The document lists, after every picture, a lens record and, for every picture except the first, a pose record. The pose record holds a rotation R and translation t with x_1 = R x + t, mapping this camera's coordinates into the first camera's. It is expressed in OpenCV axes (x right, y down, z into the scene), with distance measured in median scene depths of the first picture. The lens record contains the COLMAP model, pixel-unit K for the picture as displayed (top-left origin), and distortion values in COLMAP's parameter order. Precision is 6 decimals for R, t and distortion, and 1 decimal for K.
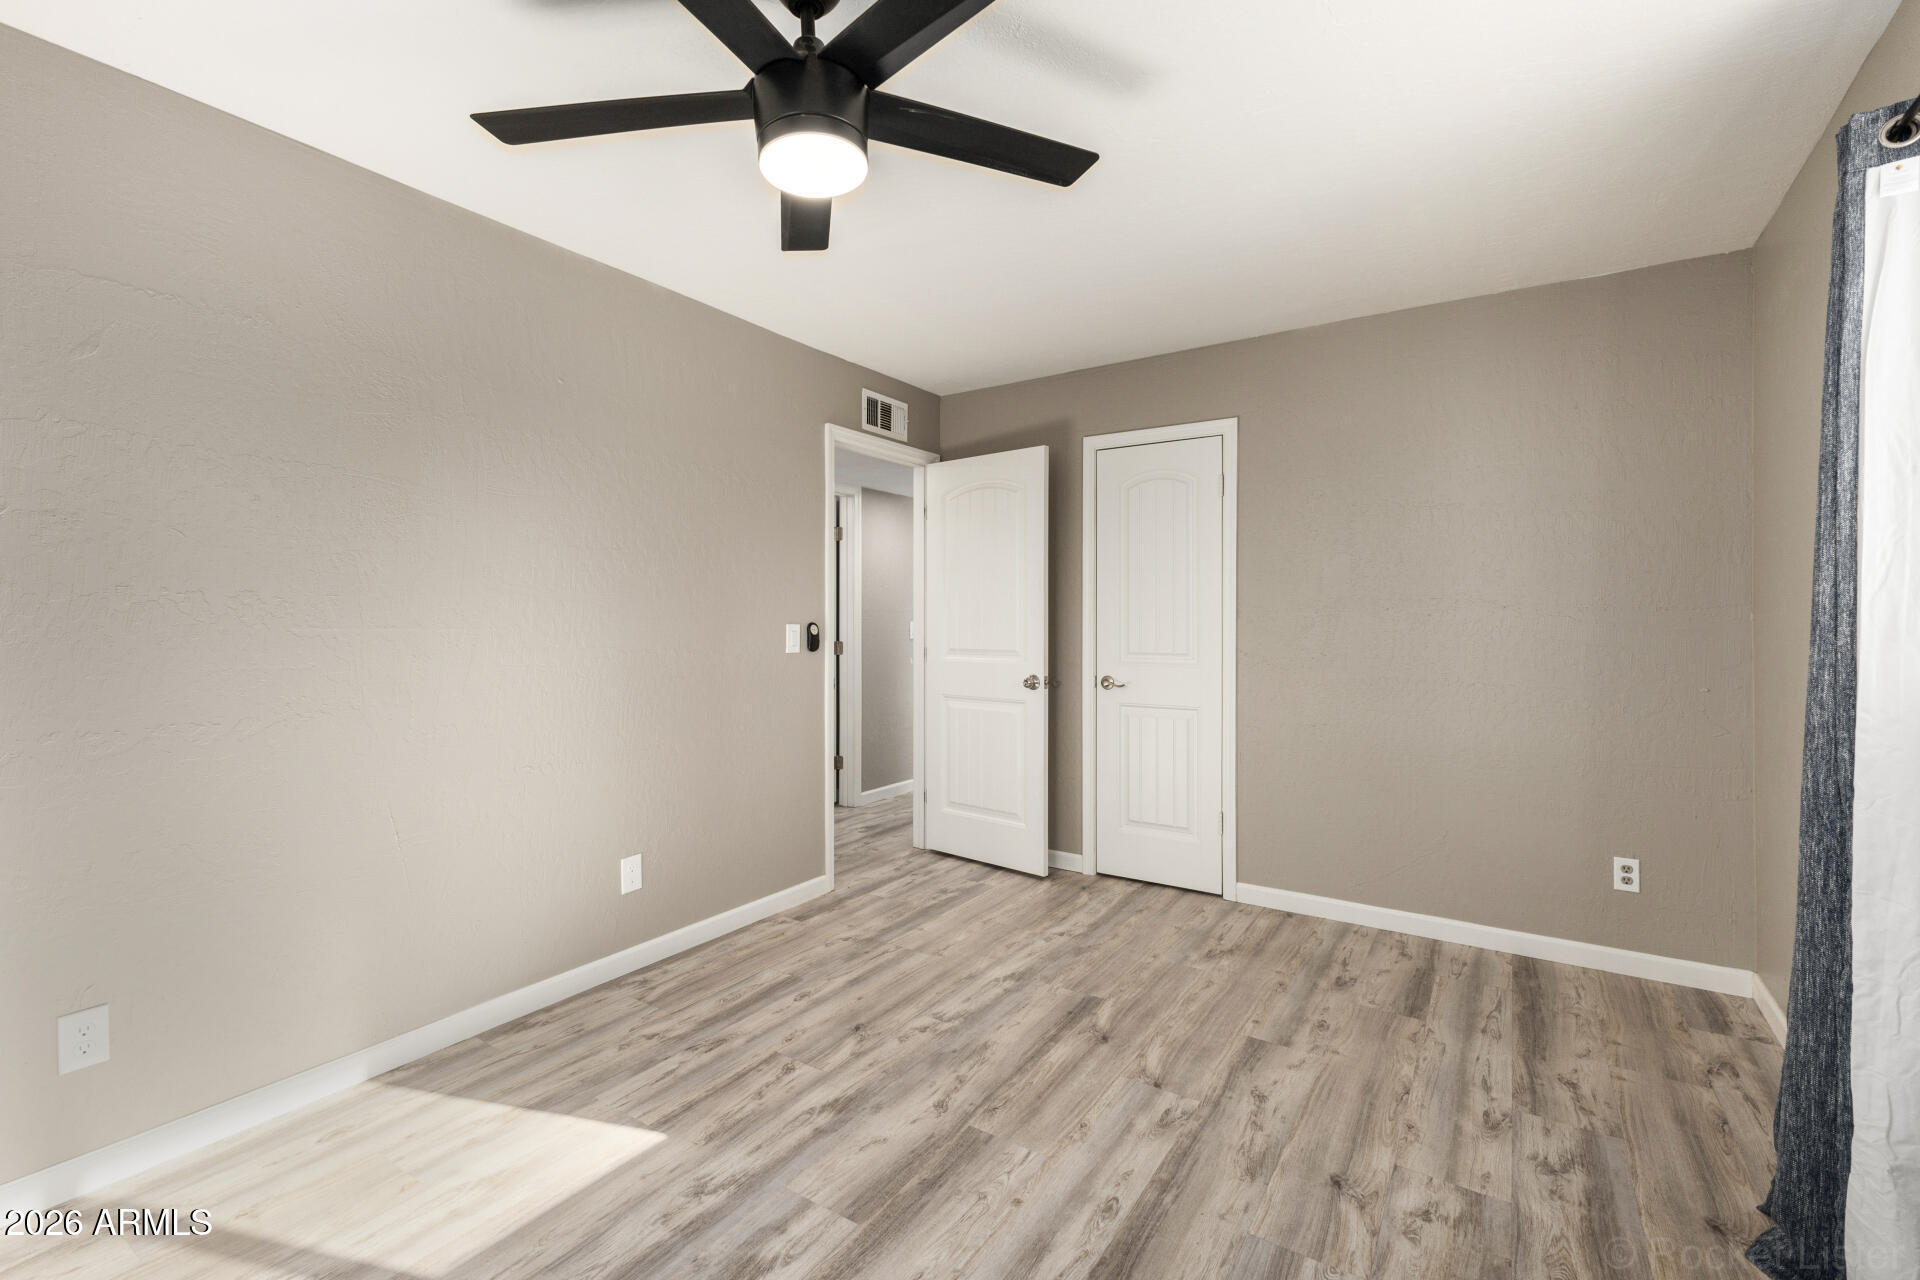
lens RADIAL K [[833.3, 0, 957.9], [0, 833.3, 638.7], [0, 0, 1]] dist [0.004040, 0.000096]
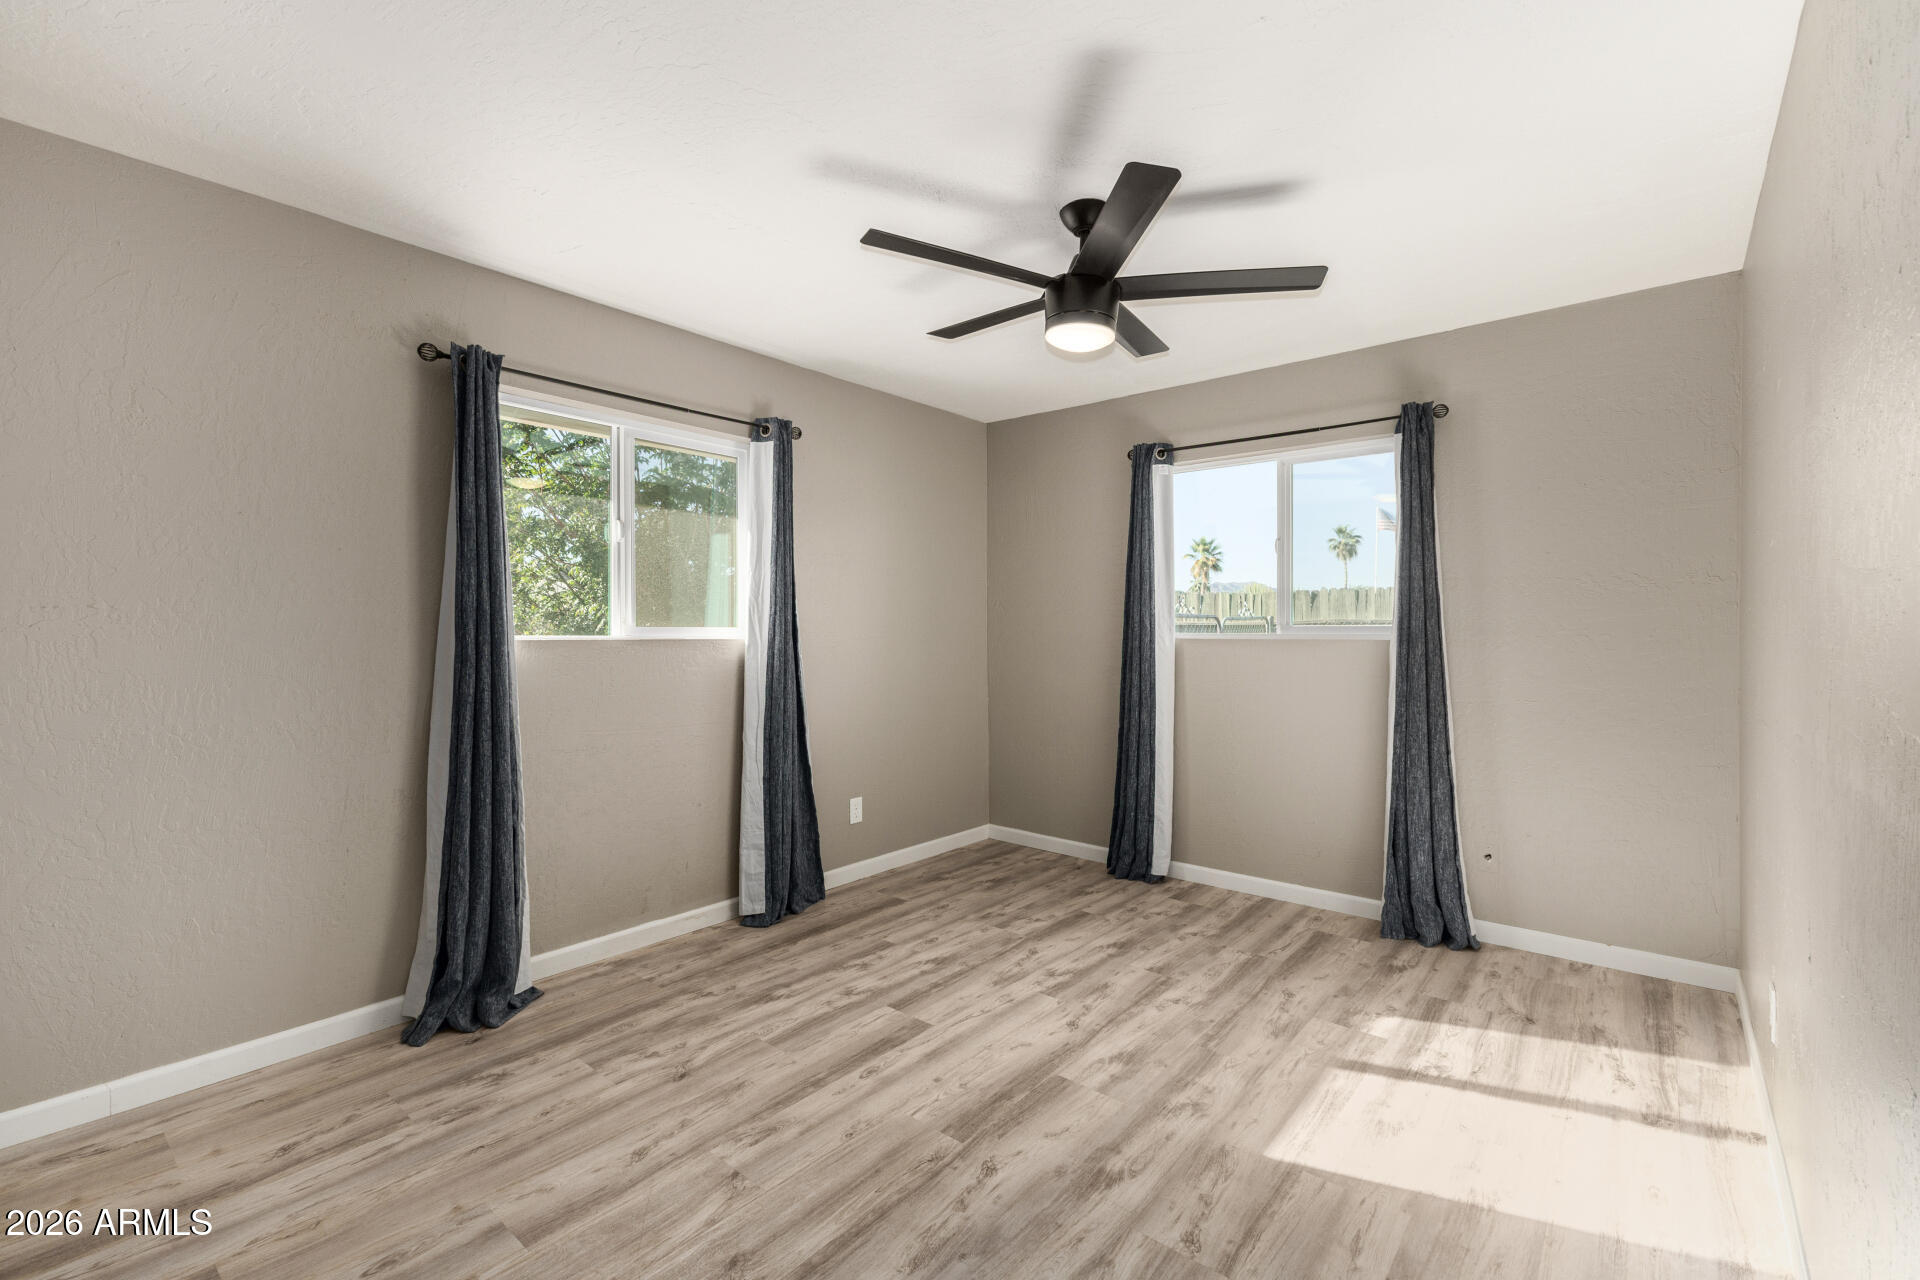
lens RADIAL K [[833.3, 0, 963.6], [0, 833.3, 633.5], [0, 0, 1]] dist [0.004040, 0.000096]
pose [[-0.994584, 0.000736, 0.103935, -0.090366], [0.003753, 0.999577, 0.028832, -0.046828], [-0.103870, 0.029065, -0.994166, 1.953214]]
